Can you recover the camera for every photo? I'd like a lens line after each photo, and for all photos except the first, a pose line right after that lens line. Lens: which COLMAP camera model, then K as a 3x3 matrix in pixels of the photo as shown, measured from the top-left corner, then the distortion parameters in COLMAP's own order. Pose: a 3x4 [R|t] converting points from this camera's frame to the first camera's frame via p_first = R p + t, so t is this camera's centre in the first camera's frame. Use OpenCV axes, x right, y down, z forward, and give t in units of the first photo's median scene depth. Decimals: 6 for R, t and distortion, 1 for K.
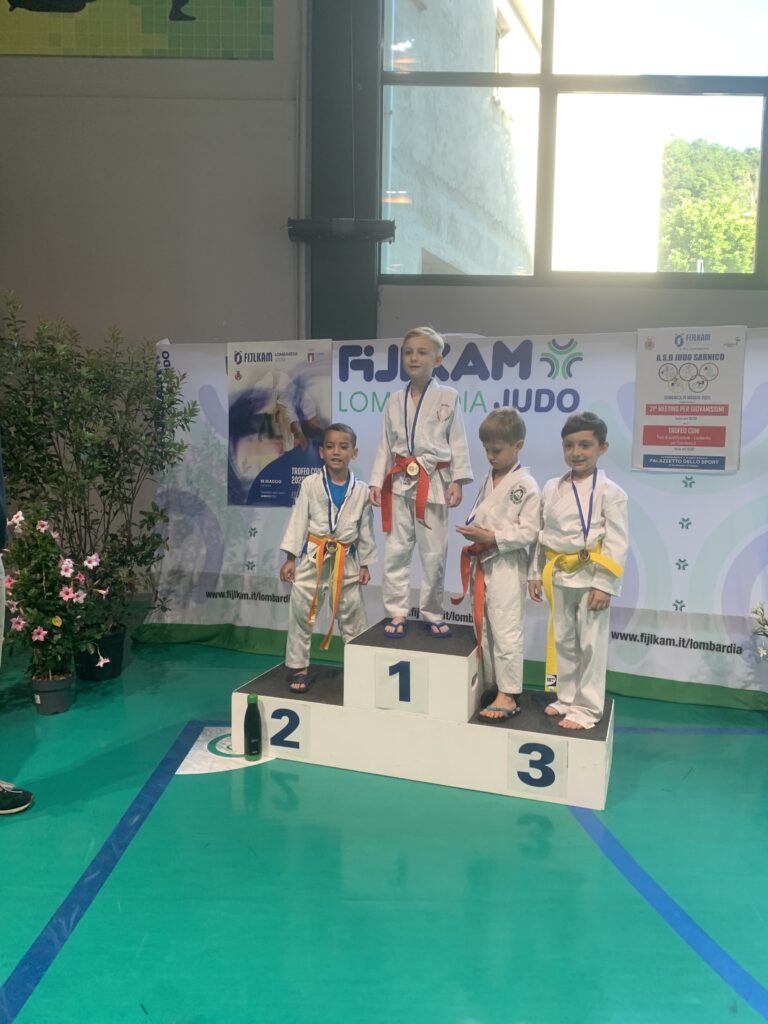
lens RADIAL K [[788.6, 0, 383.0], [0, 788.6, 503.0], [0, 0, 1]] dist [0.144974, -0.400383]
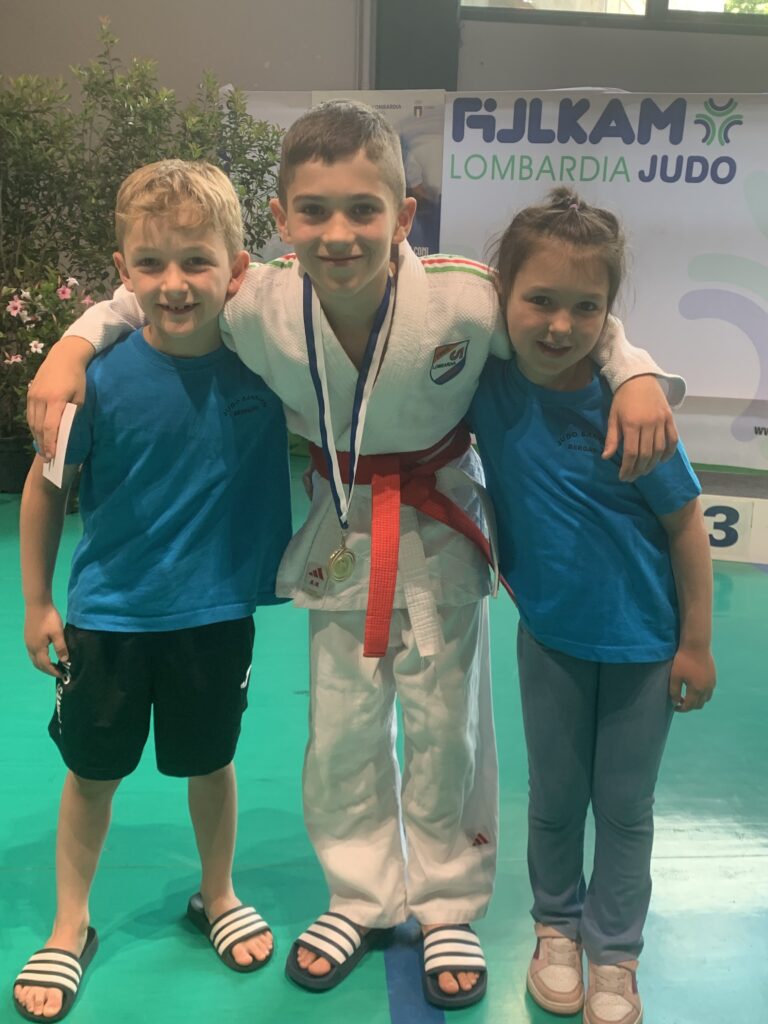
lens RADIAL K [[1119.7, 0, 384.0], [0, 1119.7, 512.0], [0, 0, 1]] dist [0.126446, -0.342369]
pose [[0.996907, -0.000497, 0.078592, -0.232003], [-0.011731, 0.987838, 0.155044, 0.054508], [-0.077713, -0.155487, 0.984776, -0.267053]]
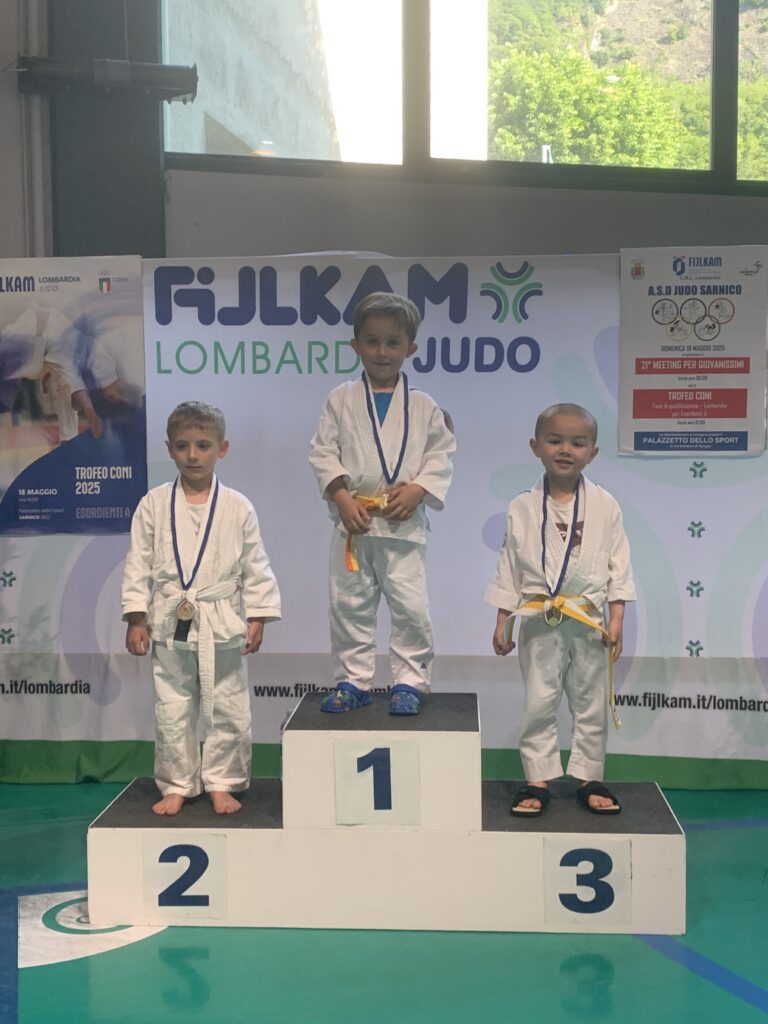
lens RADIAL K [[1329.8, 0, 384.0], [0, 1329.8, 512.0], [0, 0, 1]] dist [0.169233, -0.482510]
pose [[0.962917, -0.036609, 0.267302, -0.173219], [0.042031, 0.999010, -0.014588, 0.014319], [-0.266503, 0.025282, 0.963503, -0.045170]]
